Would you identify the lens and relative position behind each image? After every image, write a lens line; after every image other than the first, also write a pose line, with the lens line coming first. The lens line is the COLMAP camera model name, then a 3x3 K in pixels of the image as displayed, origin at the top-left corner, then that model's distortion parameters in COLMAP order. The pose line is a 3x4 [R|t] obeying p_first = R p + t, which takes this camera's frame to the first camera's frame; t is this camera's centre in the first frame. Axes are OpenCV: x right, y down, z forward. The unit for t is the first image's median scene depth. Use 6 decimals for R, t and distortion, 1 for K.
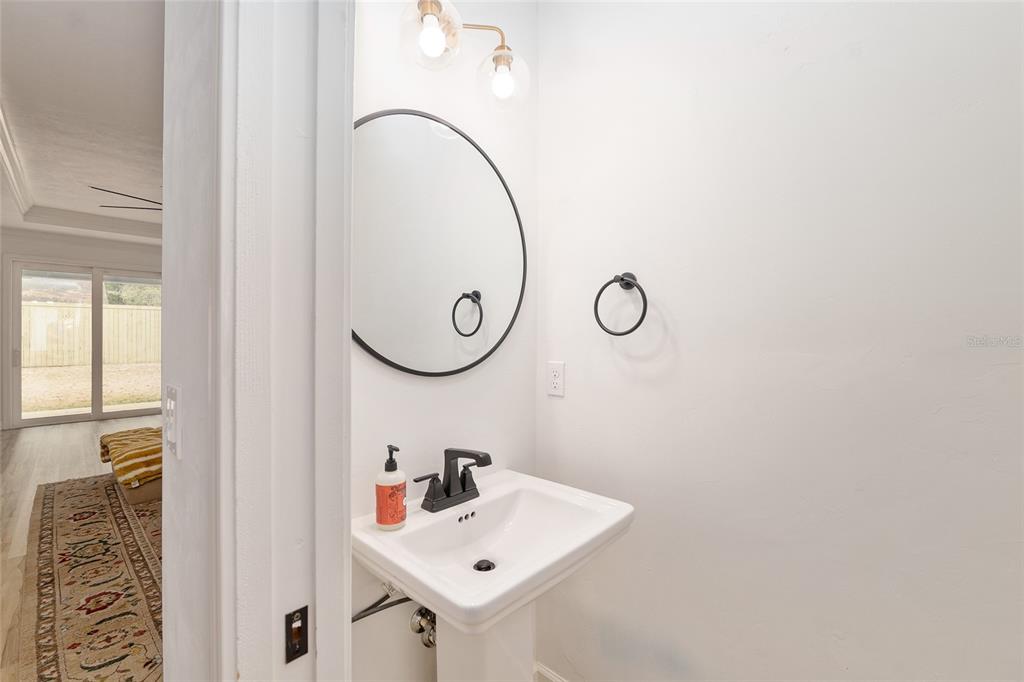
lens RADIAL K [[422.4, 0, 513.7], [0, 422.4, 336.7], [0, 0, 1]] dist [-0.010753, 0.000192]
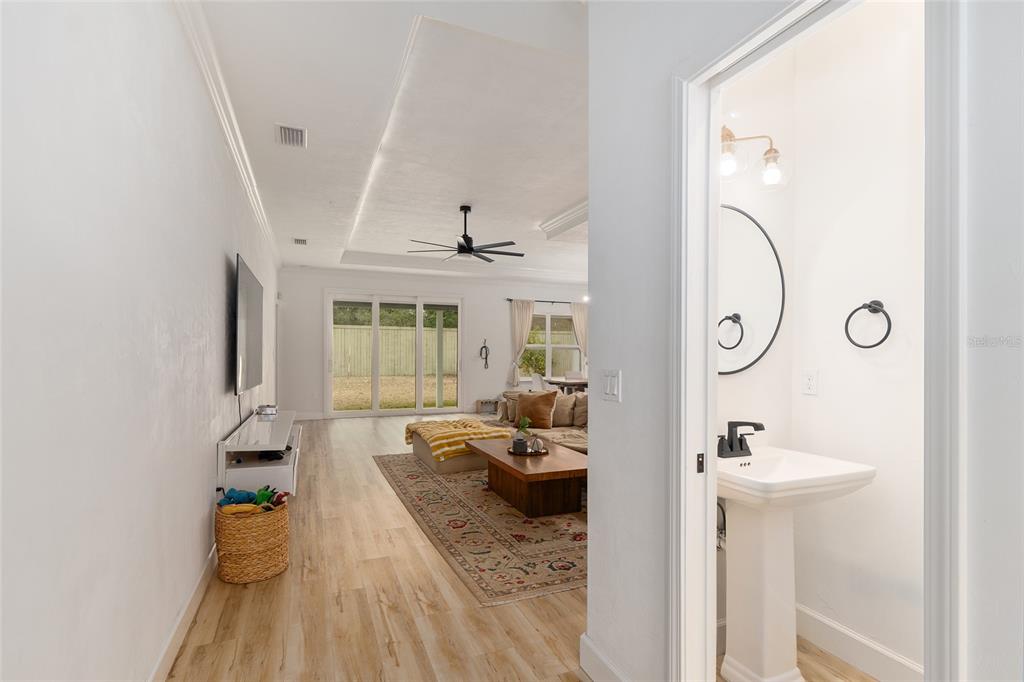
lens RADIAL K [[502.2, 0, 515.6], [0, 502.2, 337.1], [0, 0, 1]] dist [0.008446, 0.000301]
pose [[0.926612, 0.005883, -0.375972, -0.143725], [-0.024803, 0.998656, -0.045502, 0.052646], [0.375199, 0.051488, 0.925513, -0.711946]]
